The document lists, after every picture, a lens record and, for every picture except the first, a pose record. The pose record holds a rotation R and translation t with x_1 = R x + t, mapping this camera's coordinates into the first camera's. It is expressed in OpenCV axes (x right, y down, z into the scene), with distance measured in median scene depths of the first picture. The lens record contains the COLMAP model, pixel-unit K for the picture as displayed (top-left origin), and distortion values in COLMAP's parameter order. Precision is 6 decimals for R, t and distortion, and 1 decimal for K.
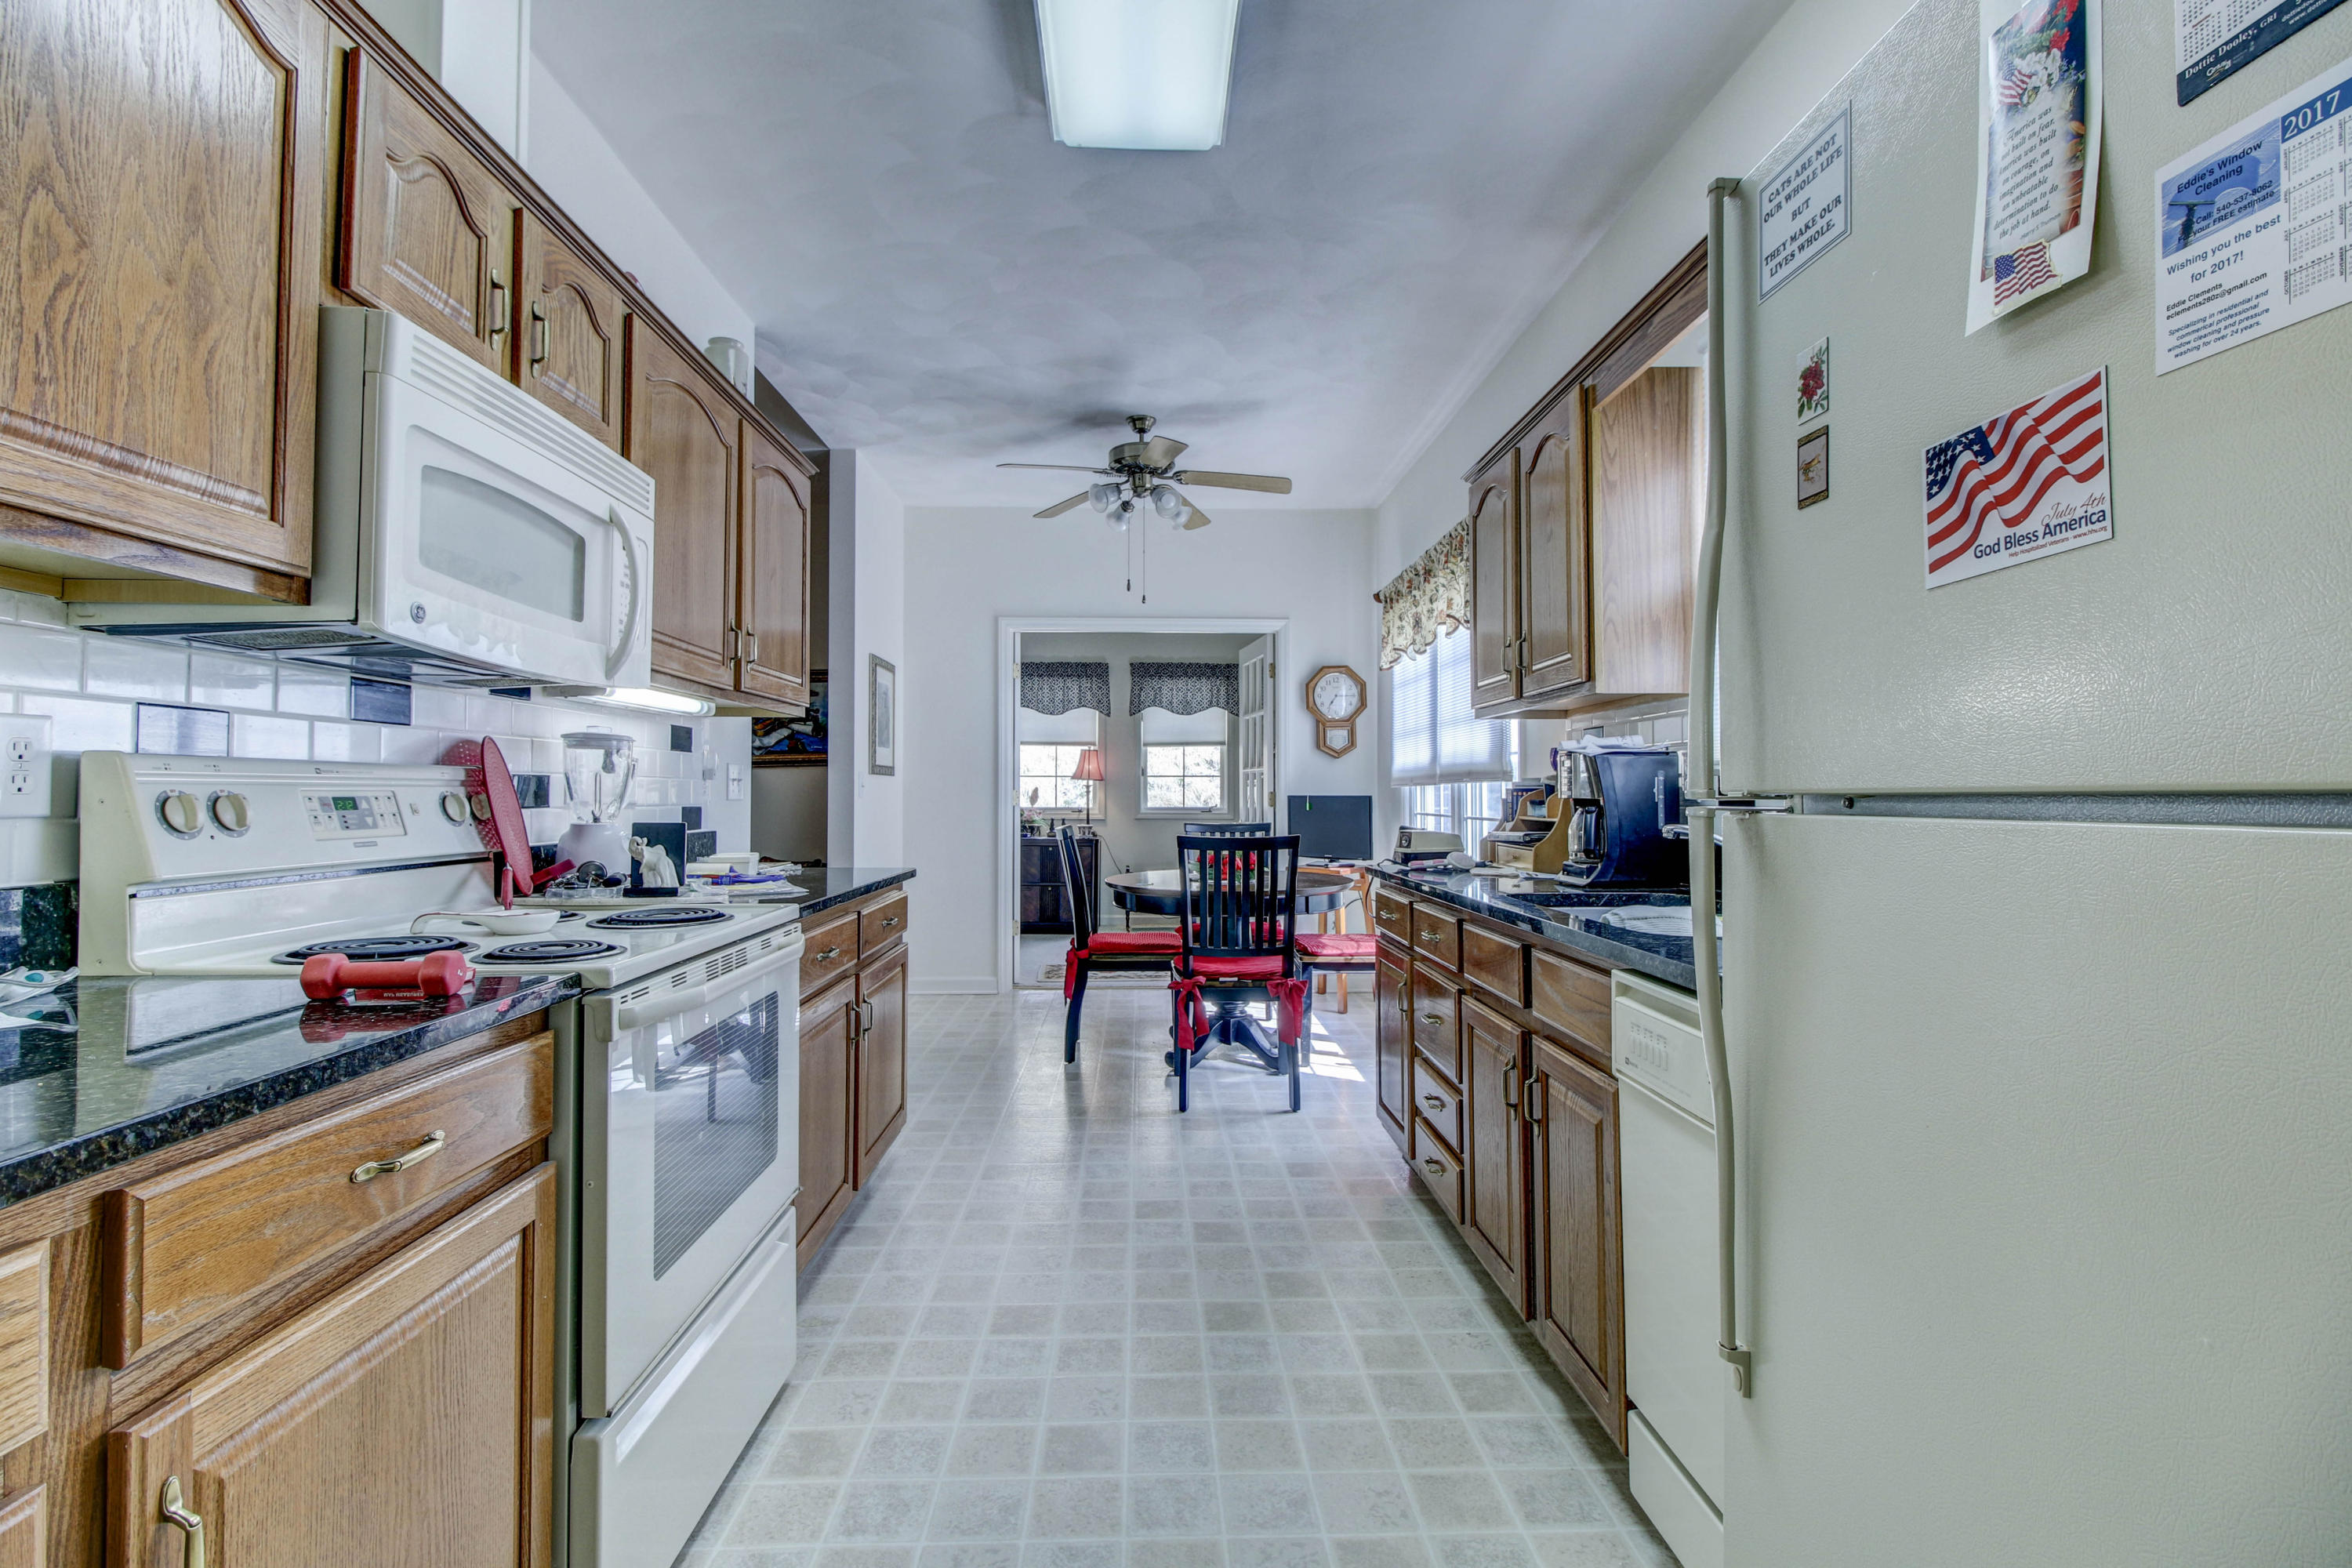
lens RADIAL K [[1073.5, 0, 1167.5], [0, 1073.5, 768.8], [0, 0, 1]] dist [0.022269, -0.015023]
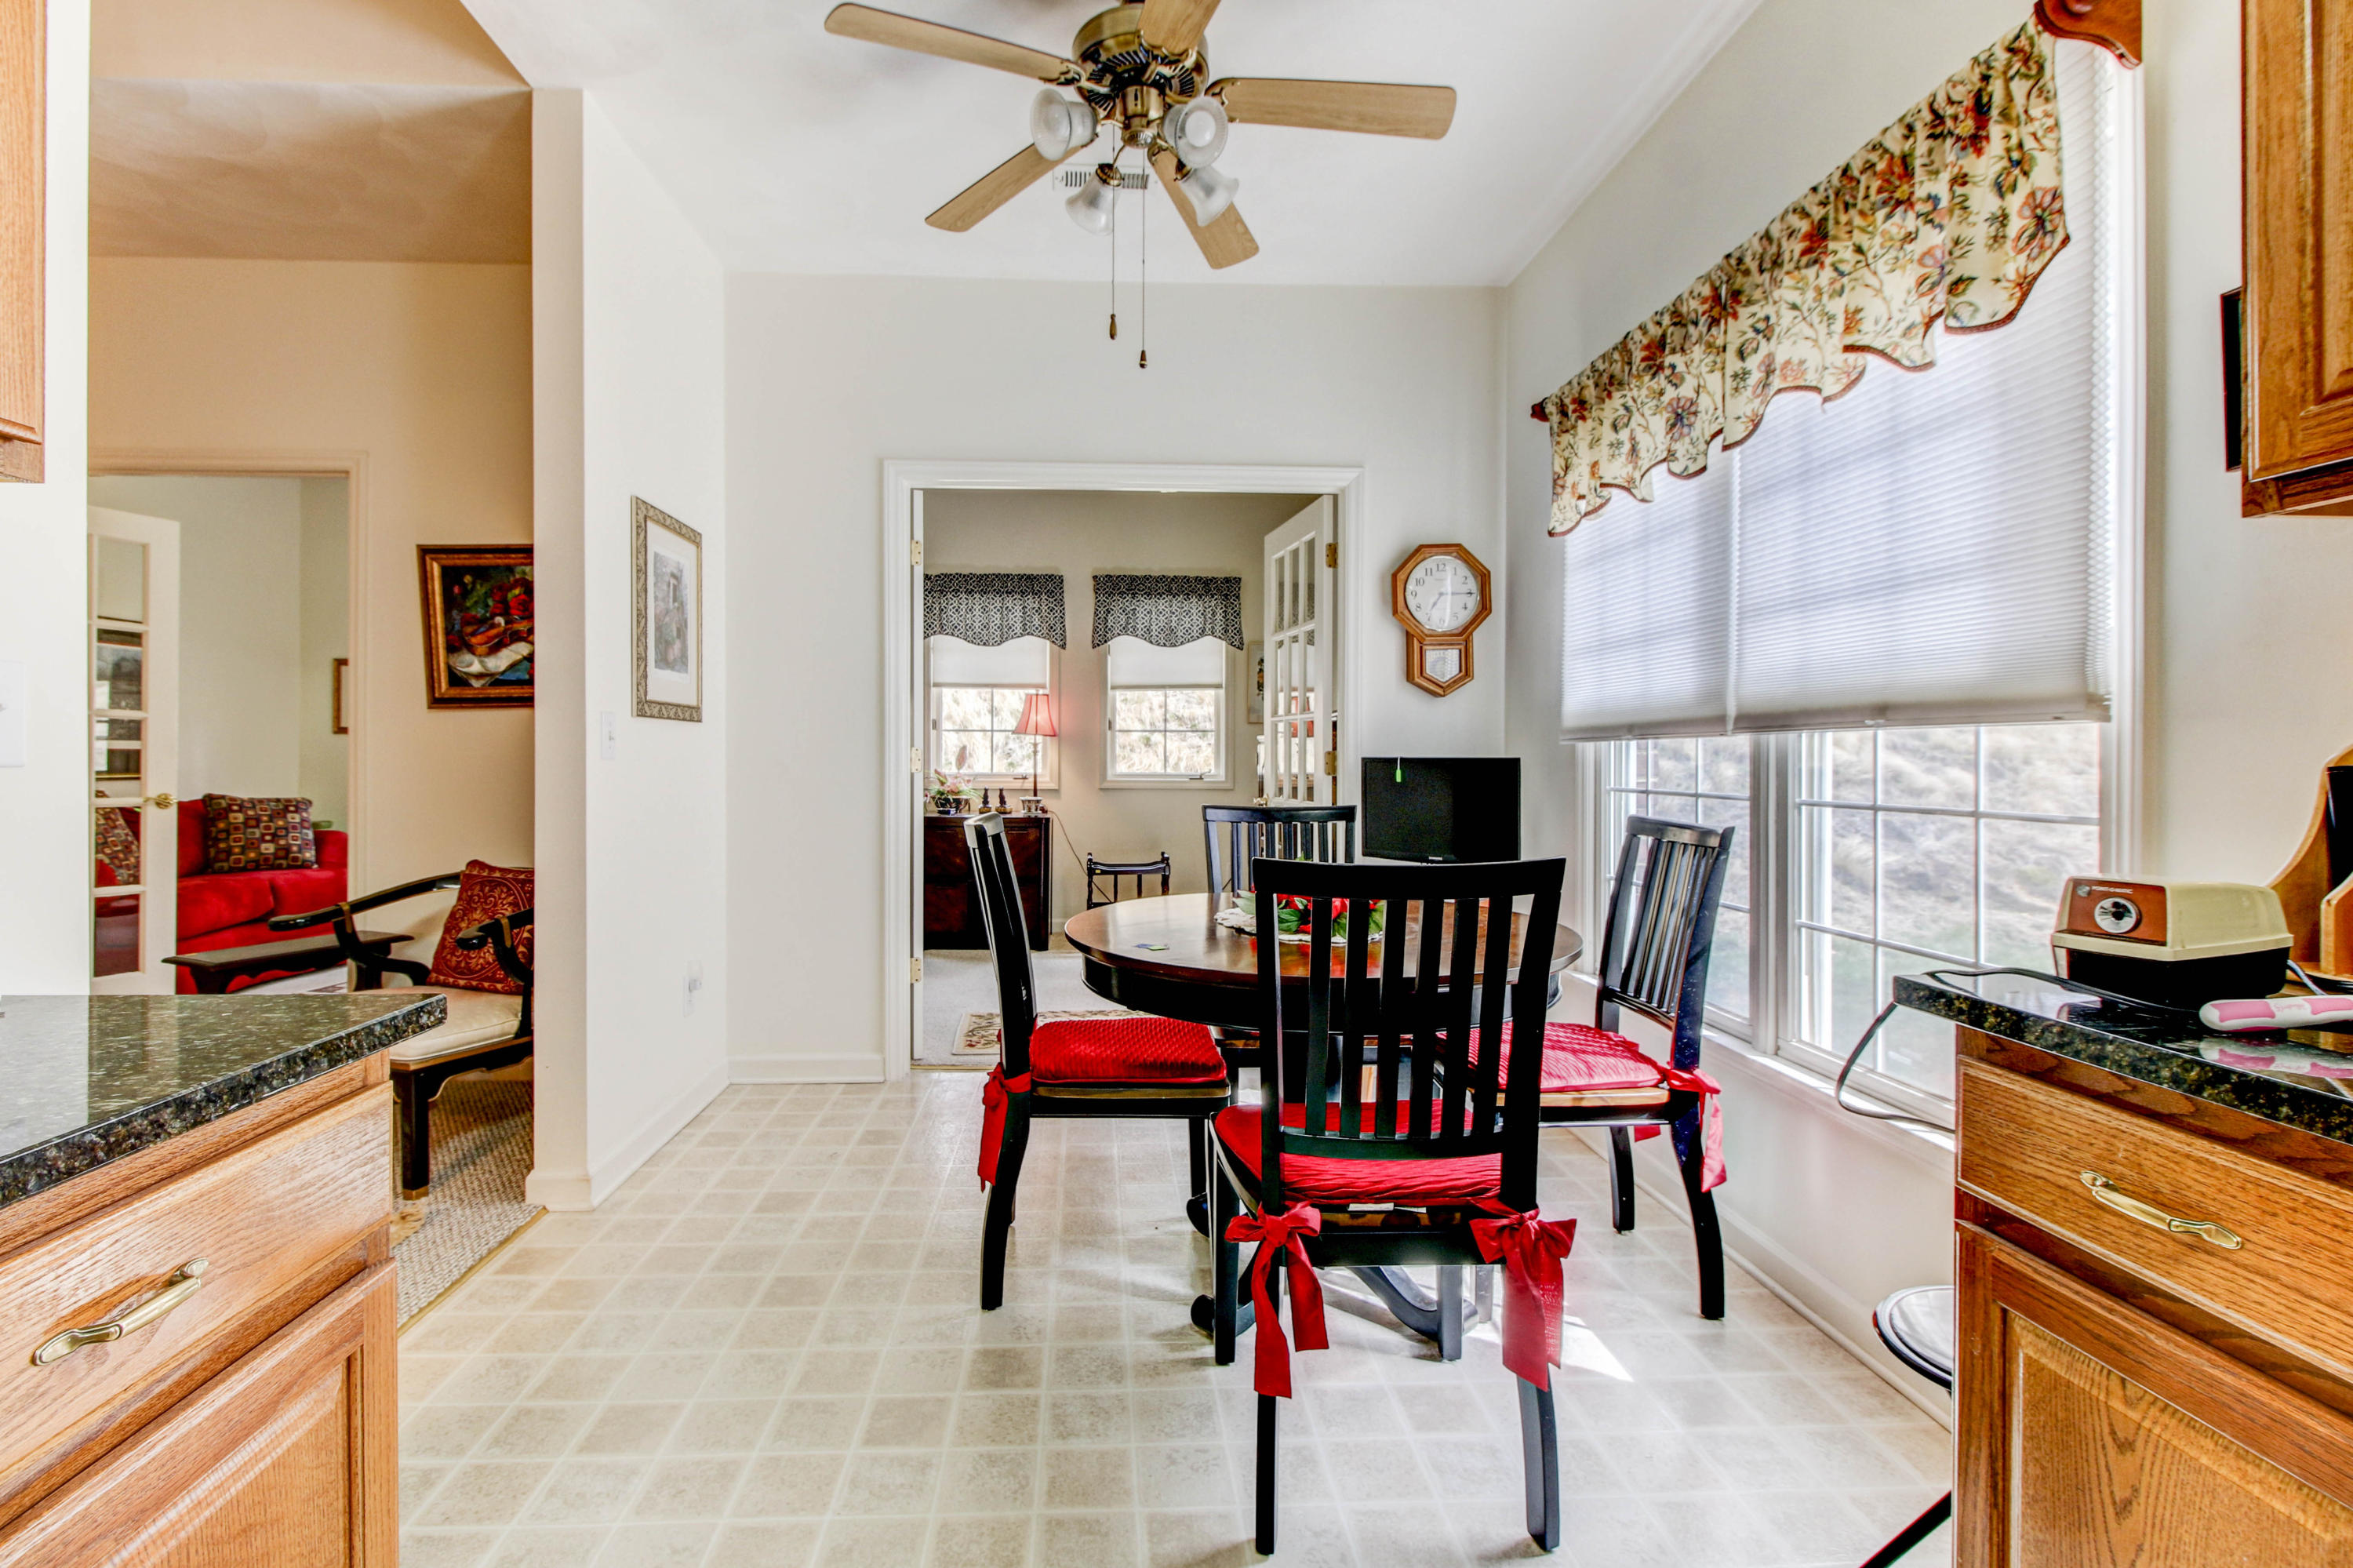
lens RADIAL K [[1097.6, 0, 1168.8], [0, 1097.6, 759.4], [0, 0, 1]] dist [-0.002144, -0.000253]
pose [[0.998999, 0.002369, 0.044670, -0.024871], [-0.003556, 0.999642, 0.026515, 0.009812], [-0.044591, -0.026648, 0.998650, 0.378776]]
